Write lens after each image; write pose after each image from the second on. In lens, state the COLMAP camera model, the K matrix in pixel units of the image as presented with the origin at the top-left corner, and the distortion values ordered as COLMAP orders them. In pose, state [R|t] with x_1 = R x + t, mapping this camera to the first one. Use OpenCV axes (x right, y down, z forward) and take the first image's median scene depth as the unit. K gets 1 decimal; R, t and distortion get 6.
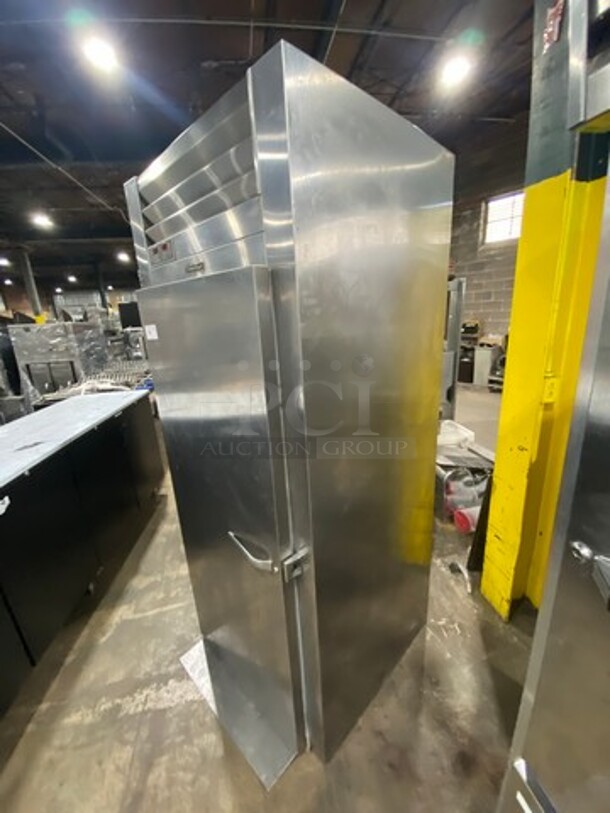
lens RADIAL K [[327.3, 0, 305.0], [0, 327.3, 406.5], [0, 0, 1]] dist [0.000989, -0.010748]
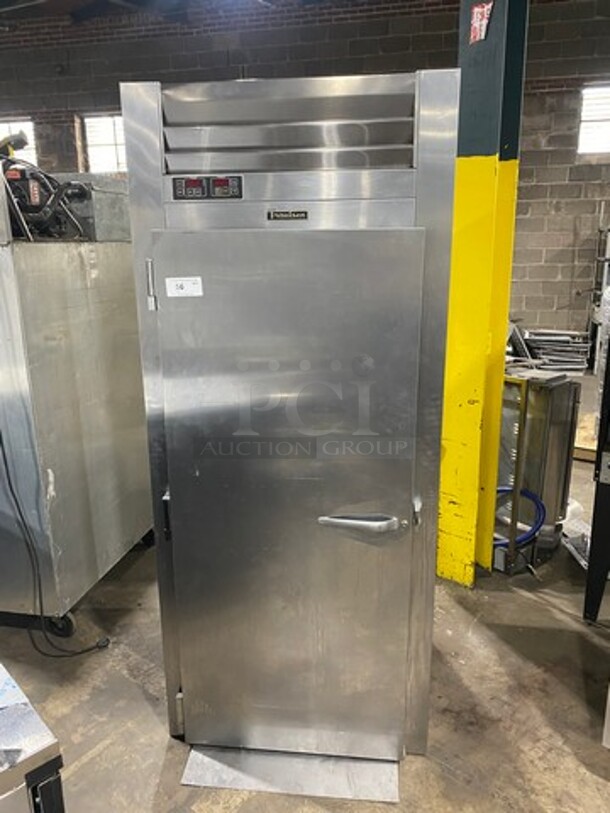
lens RADIAL K [[610.8, 0, 305.0], [0, 610.8, 406.5], [0, 0, 1]] dist [0.005538, 0.009000]
pose [[0.784362, -0.112174, 0.610077, -0.835478], [0.143318, 0.989674, -0.002290, 0.064532], [-0.603520, 0.089231, 0.792339, -0.188694]]
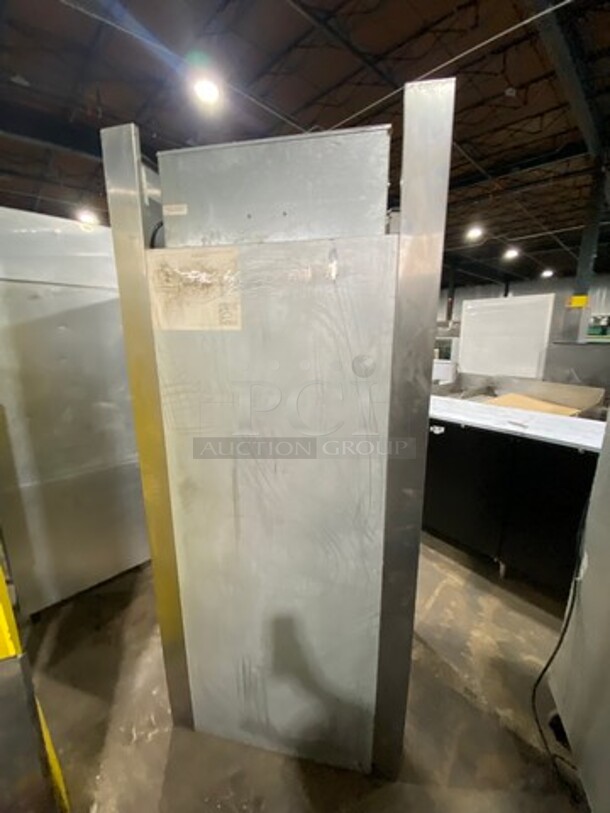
lens RADIAL K [[327.3, 0, 305.0], [0, 327.3, 406.5], [0, 0, 1]] dist [0.000989, -0.010748]
pose [[-0.833791, 0.176243, -0.523192, 0.401230], [-0.105428, 0.879405, 0.464254, -0.412616], [0.541920, 0.442250, -0.714660, 1.454799]]
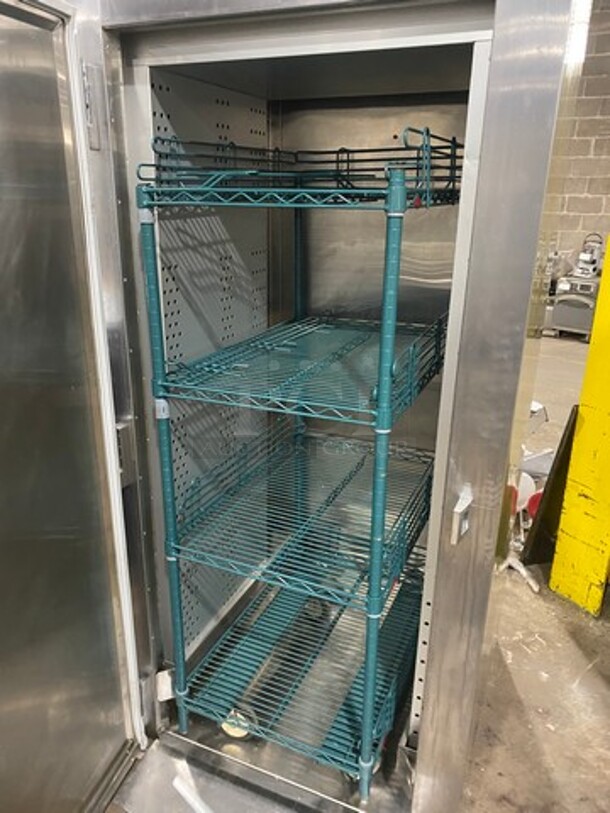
lens RADIAL K [[610.8, 0, 305.0], [0, 610.8, 406.5], [0, 0, 1]] dist [0.005538, 0.009000]
pose [[0.931418, -0.056622, 0.359520, -0.404797], [0.038009, 0.997555, 0.058638, 0.122535], [-0.361961, -0.040951, 0.931293, 0.038406]]
